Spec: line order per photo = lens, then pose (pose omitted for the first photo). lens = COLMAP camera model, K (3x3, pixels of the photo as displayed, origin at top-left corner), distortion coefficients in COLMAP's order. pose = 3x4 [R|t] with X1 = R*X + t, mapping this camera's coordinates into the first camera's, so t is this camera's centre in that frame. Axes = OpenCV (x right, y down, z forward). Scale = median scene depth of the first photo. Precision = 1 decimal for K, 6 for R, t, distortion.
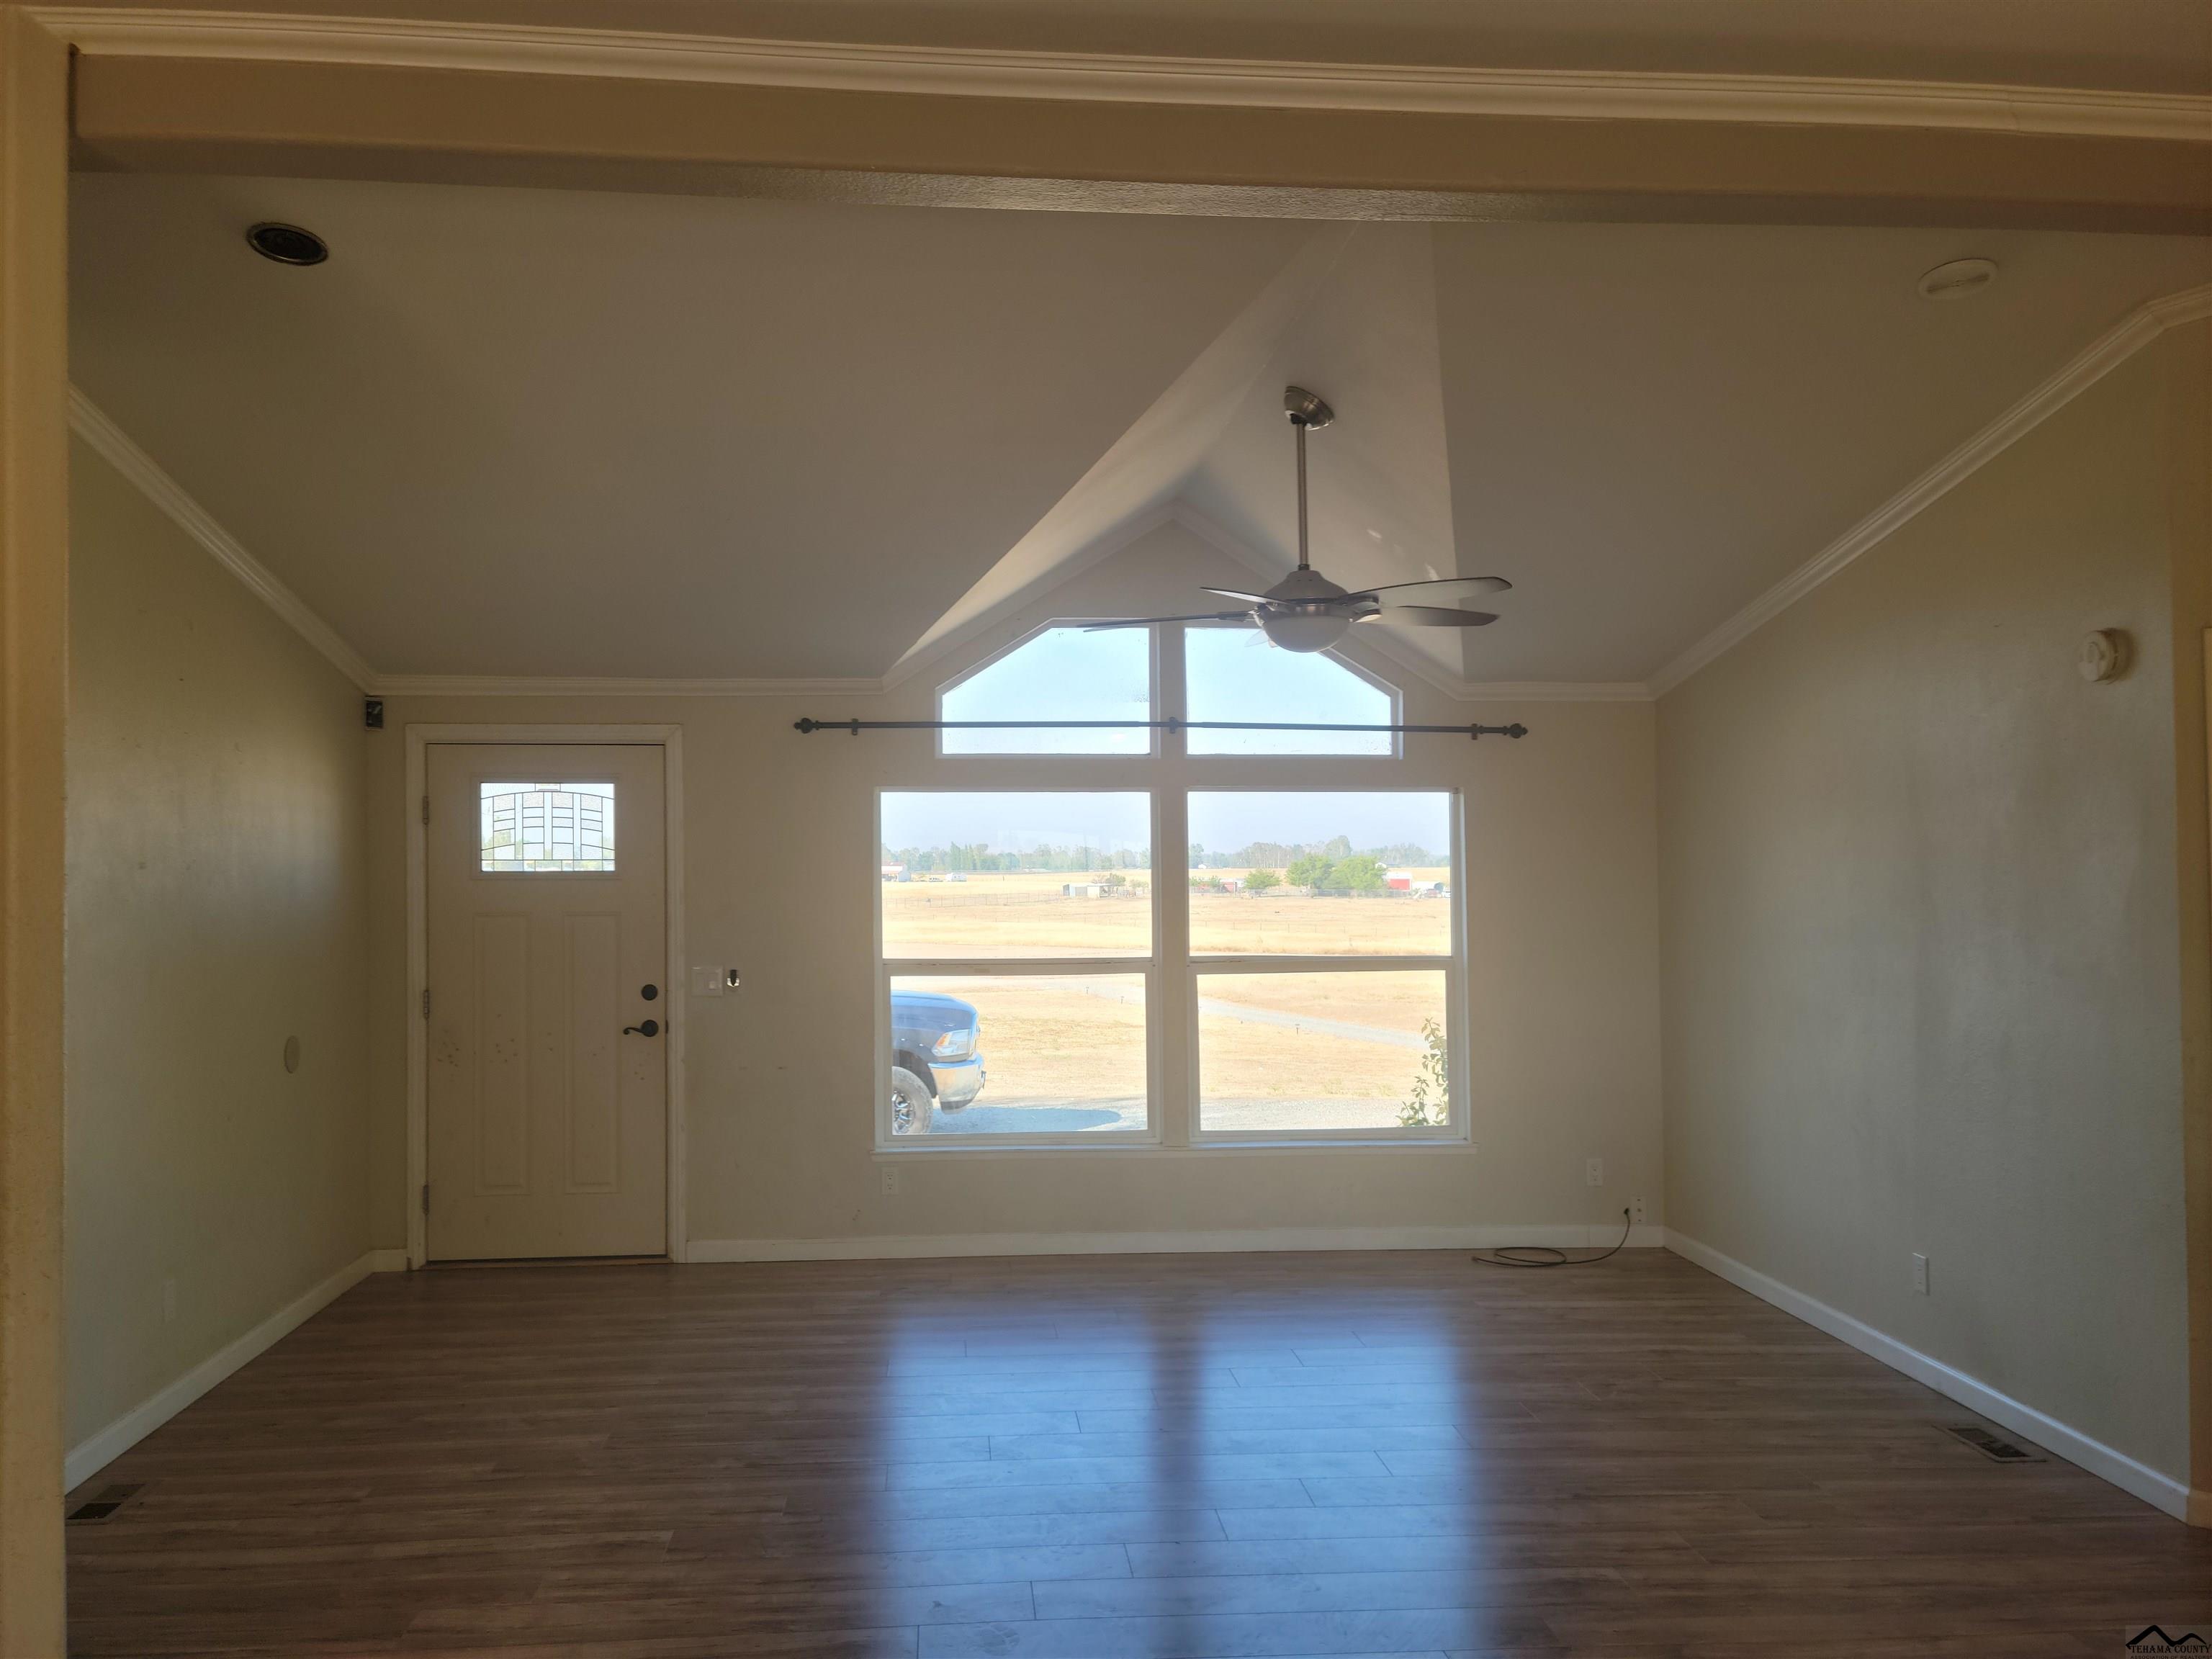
lens RADIAL K [[1755.6, 0, 1097.8], [0, 1755.6, 820.6], [0, 0, 1]] dist [0.092902, -0.097946]
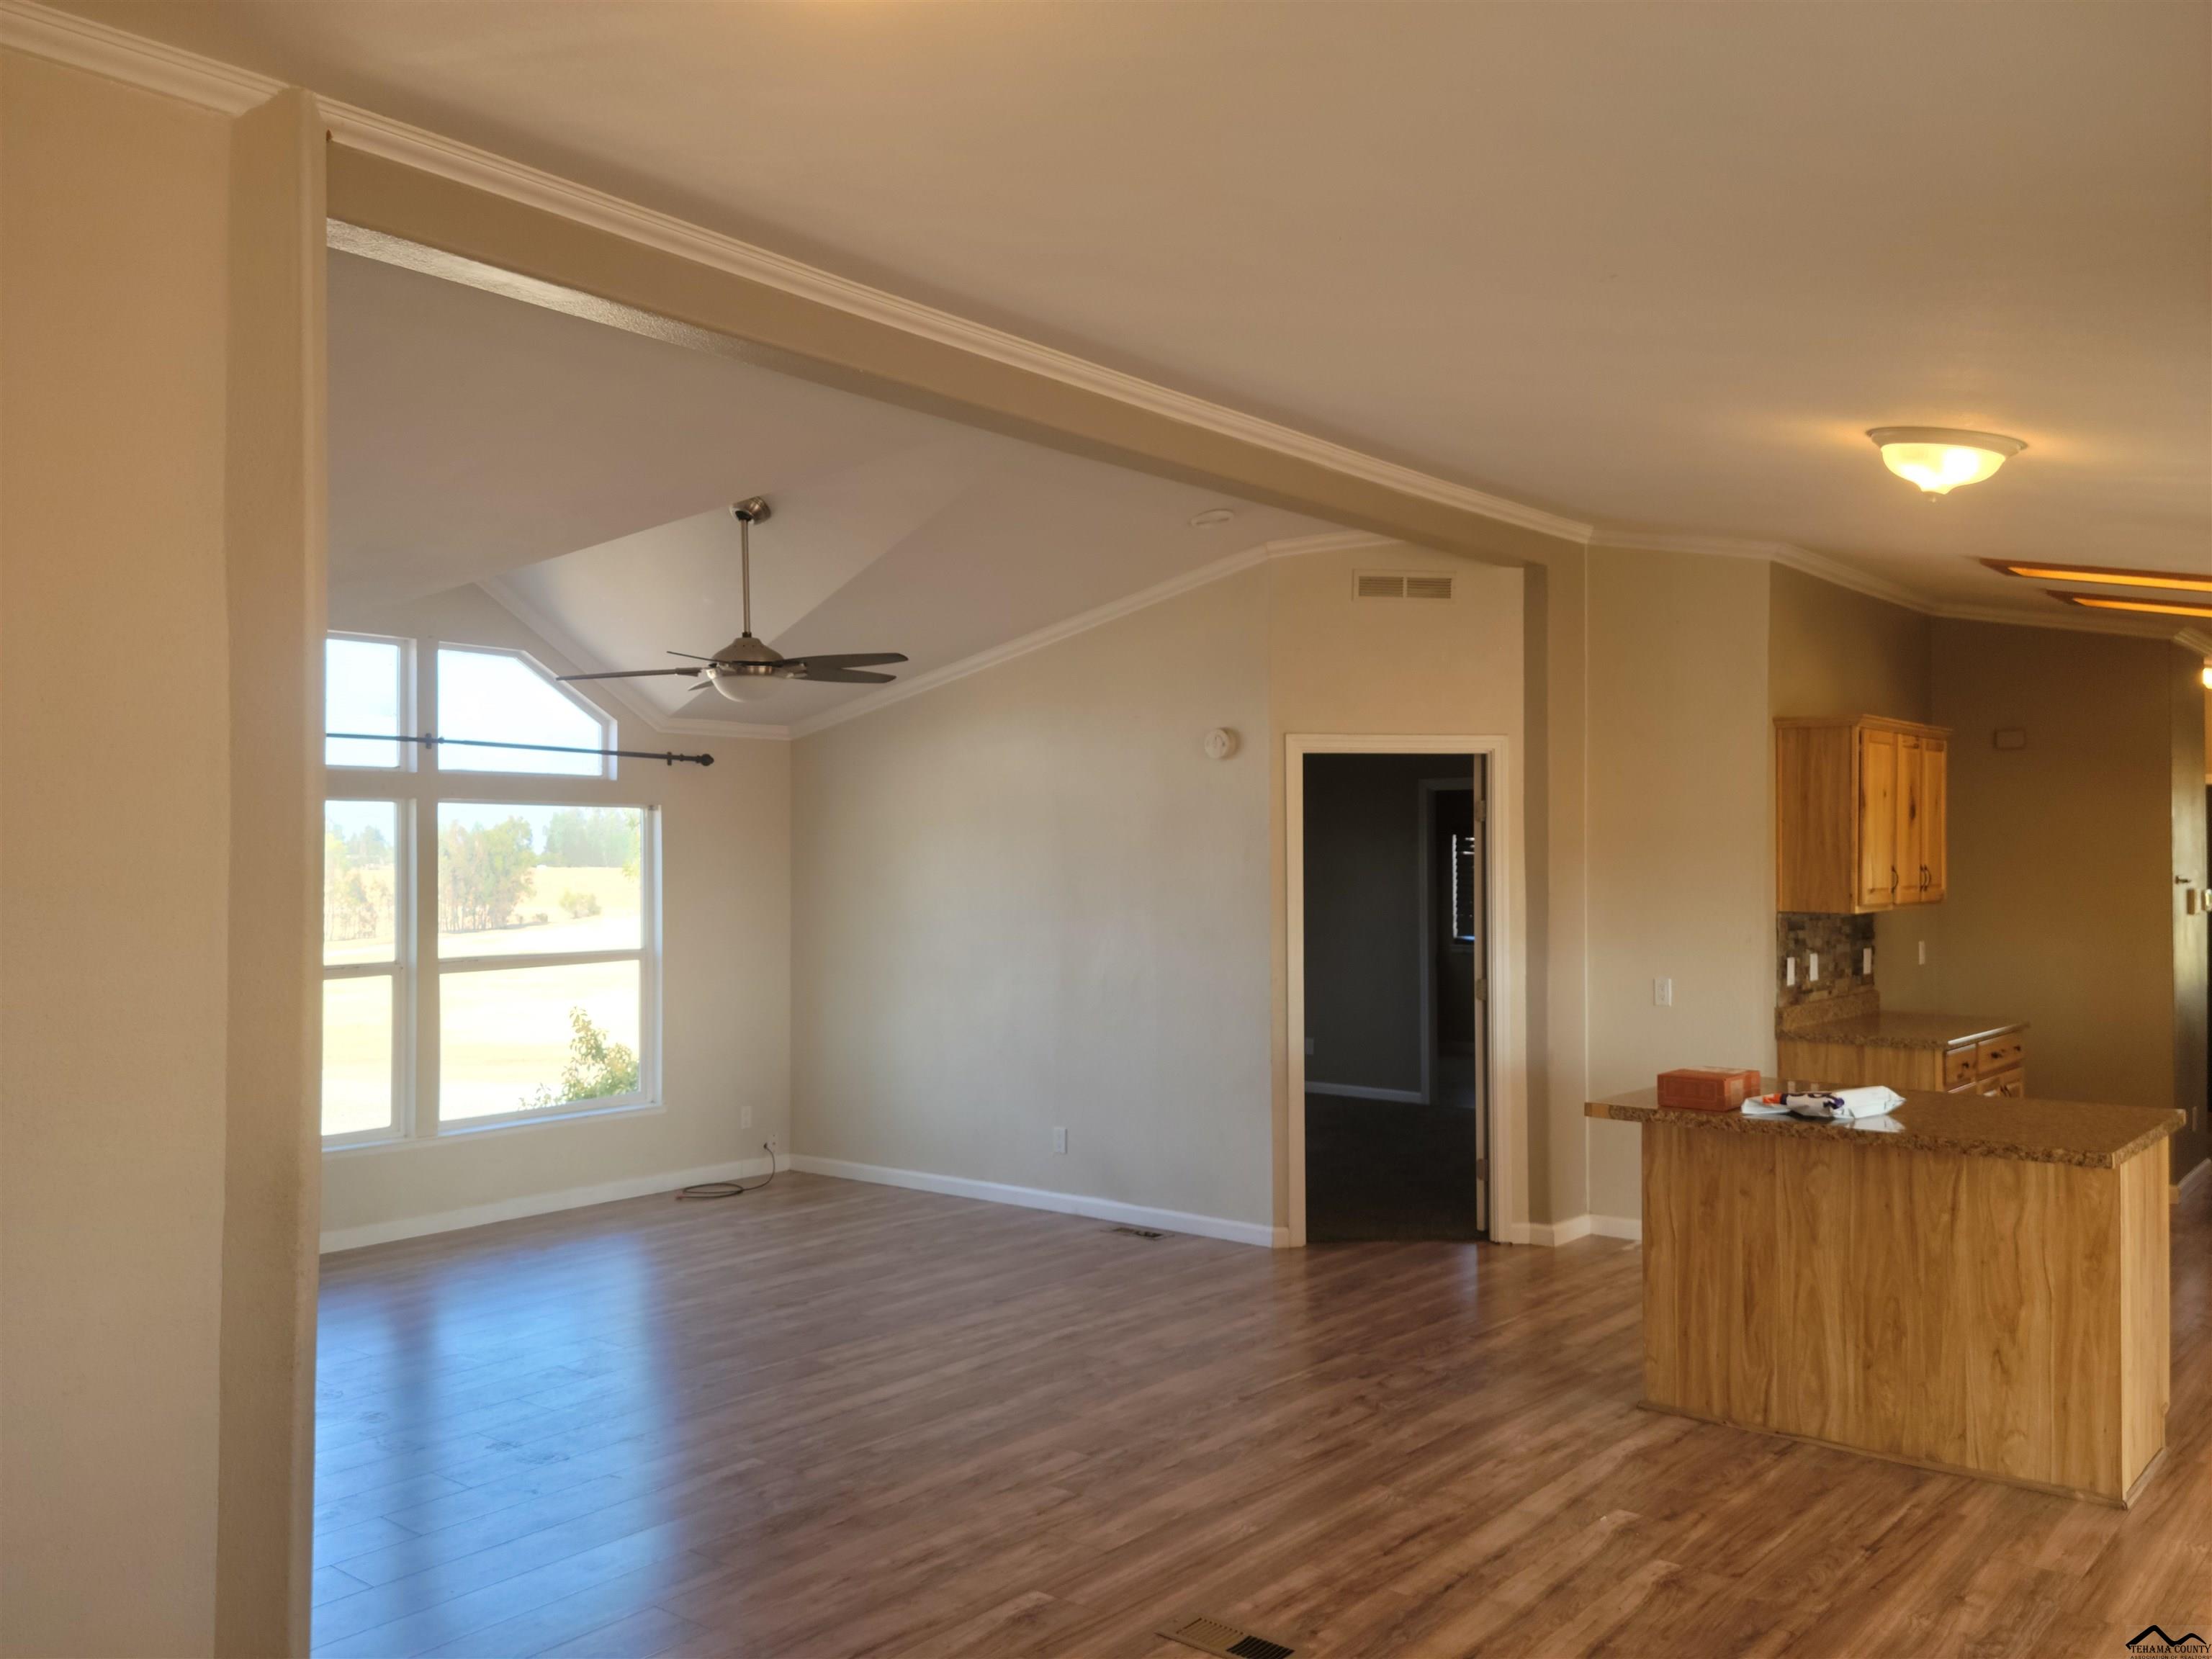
lens RADIAL K [[1755.6, 0, 1107.3], [0, 1755.6, 834.4], [0, 0, 1]] dist [0.092902, -0.097946]
pose [[0.700352, 0.008809, 0.713743, -0.438005], [-0.014344, 0.999896, 0.001734, -0.005573], [-0.713653, -0.011452, 0.700406, -0.046768]]
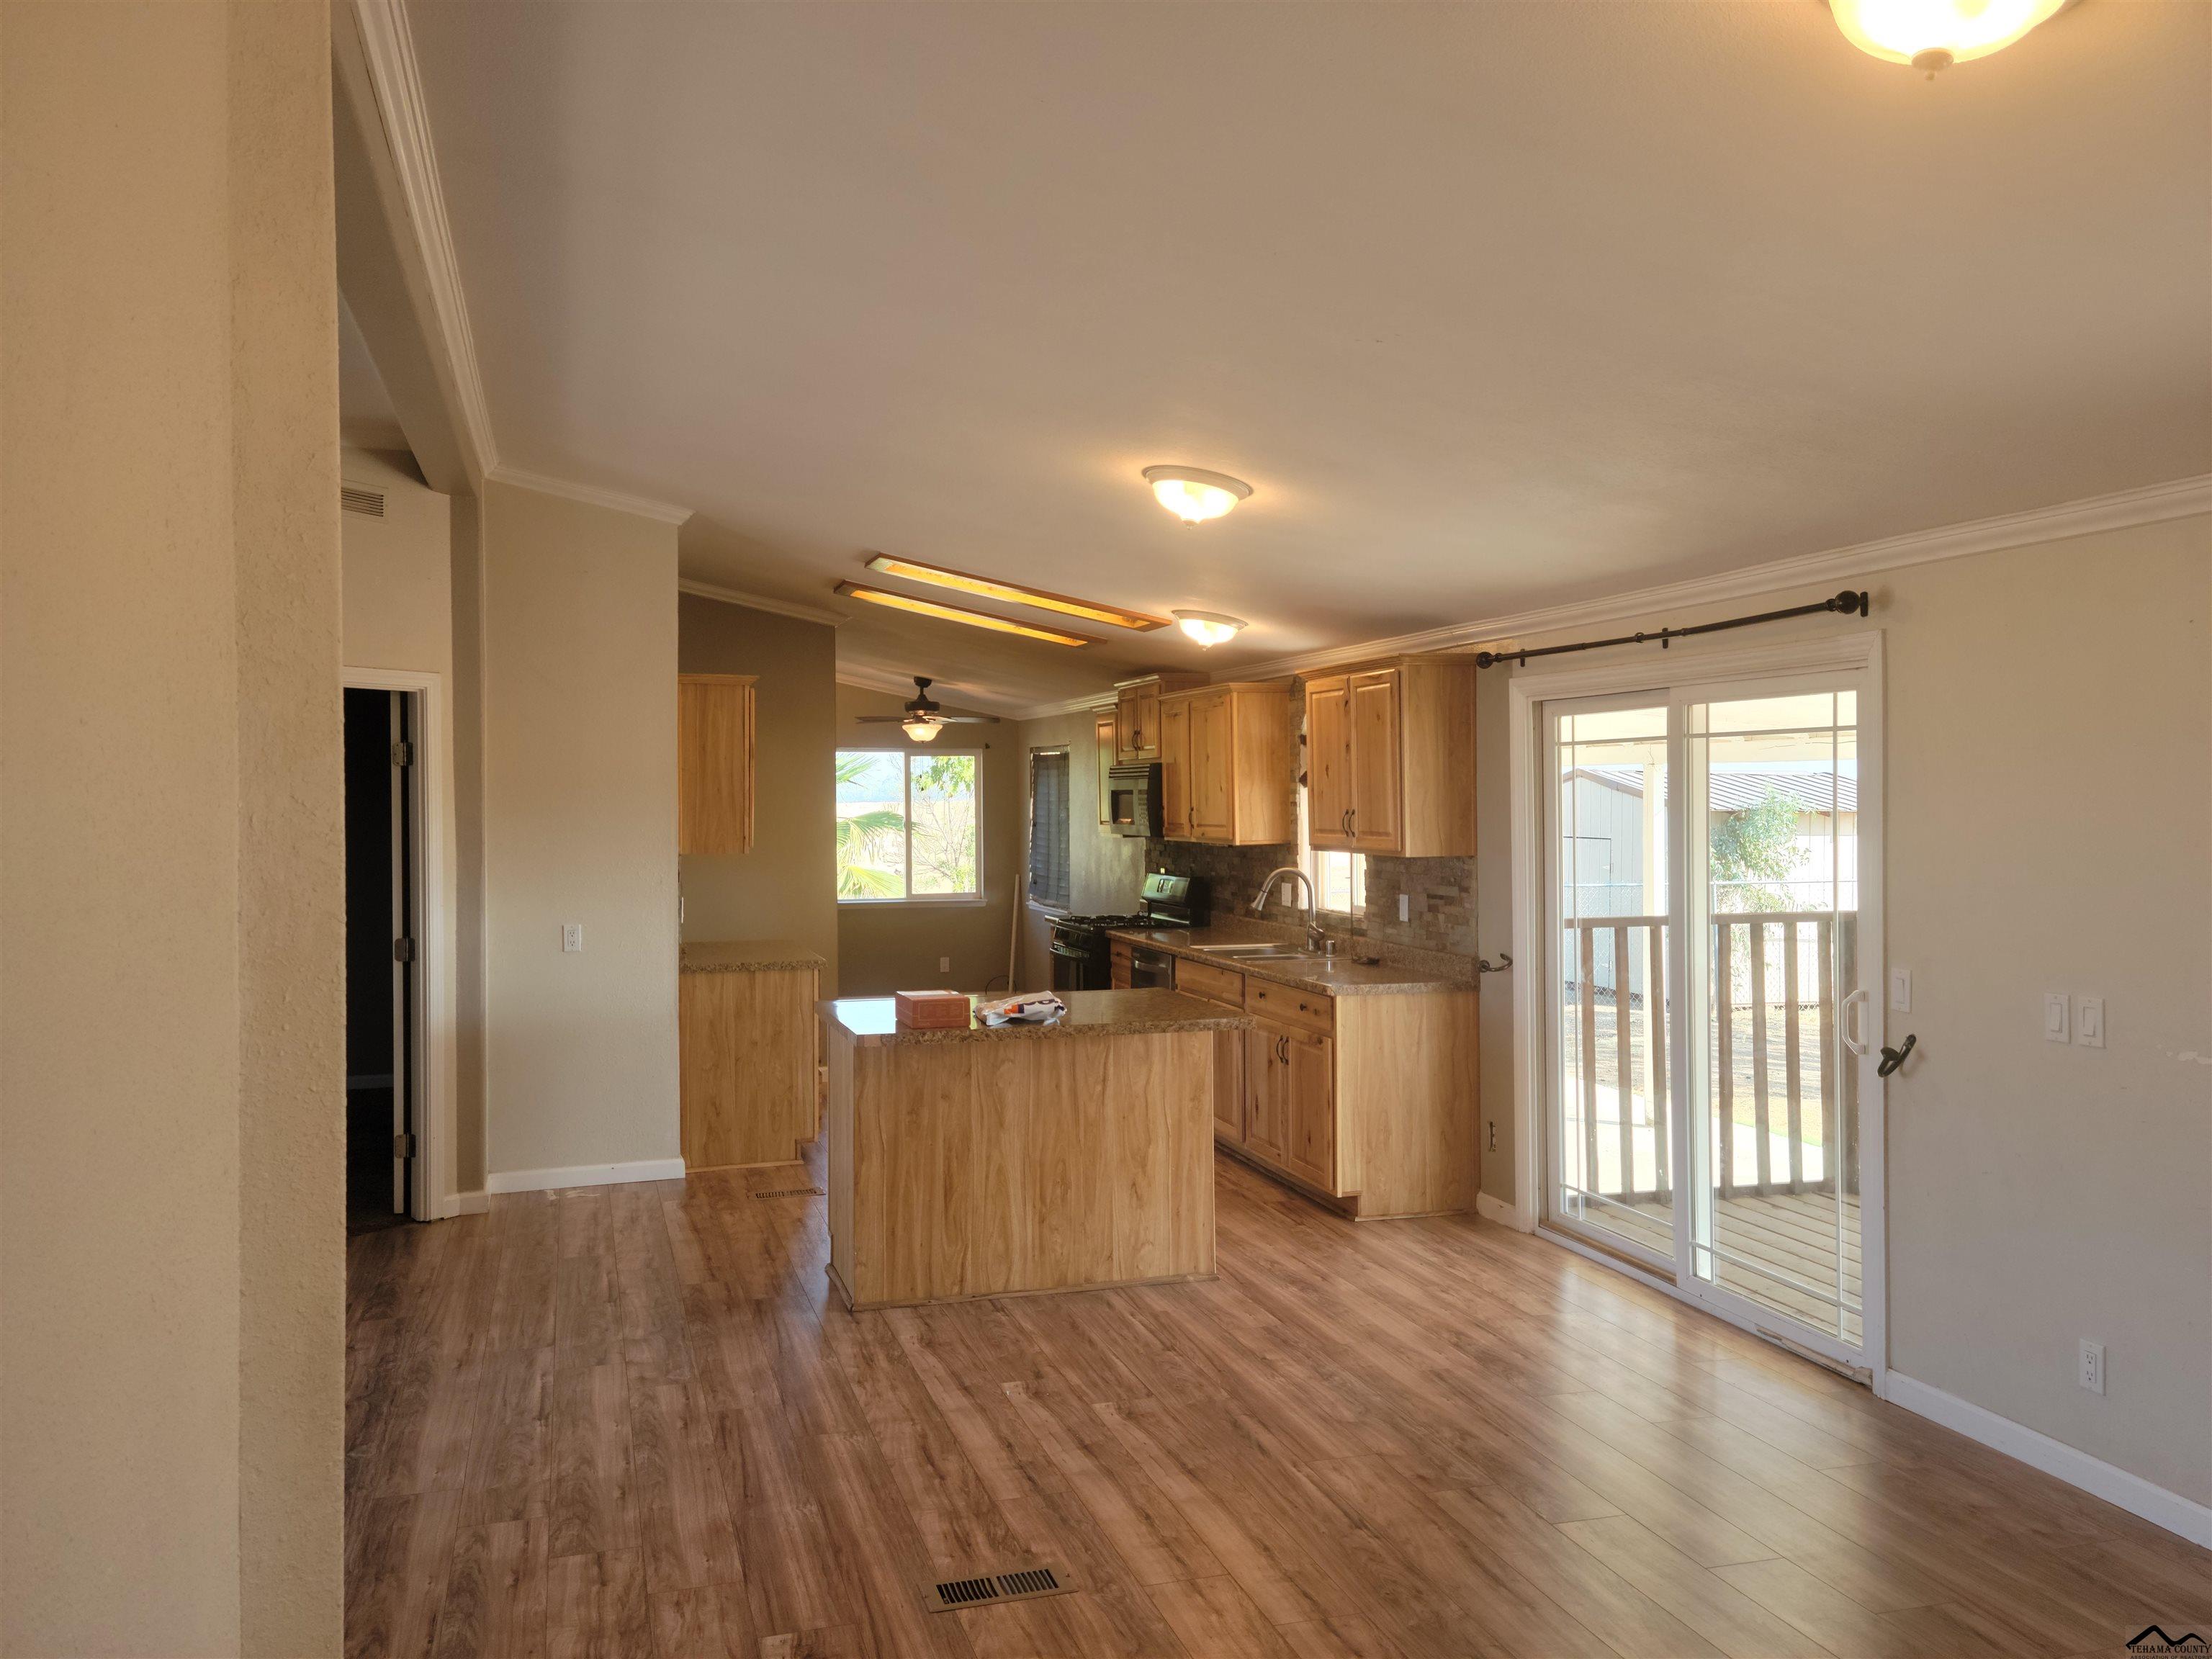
lens RADIAL K [[1755.6, 0, 1097.5], [0, 1755.6, 806.6], [0, 0, 1]] dist [0.092902, -0.097946]
pose [[-0.204627, -0.004693, 0.978829, -0.553477], [-0.017029, 0.999854, 0.001234, 0.000041], [-0.978692, -0.016416, -0.204677, 0.361890]]
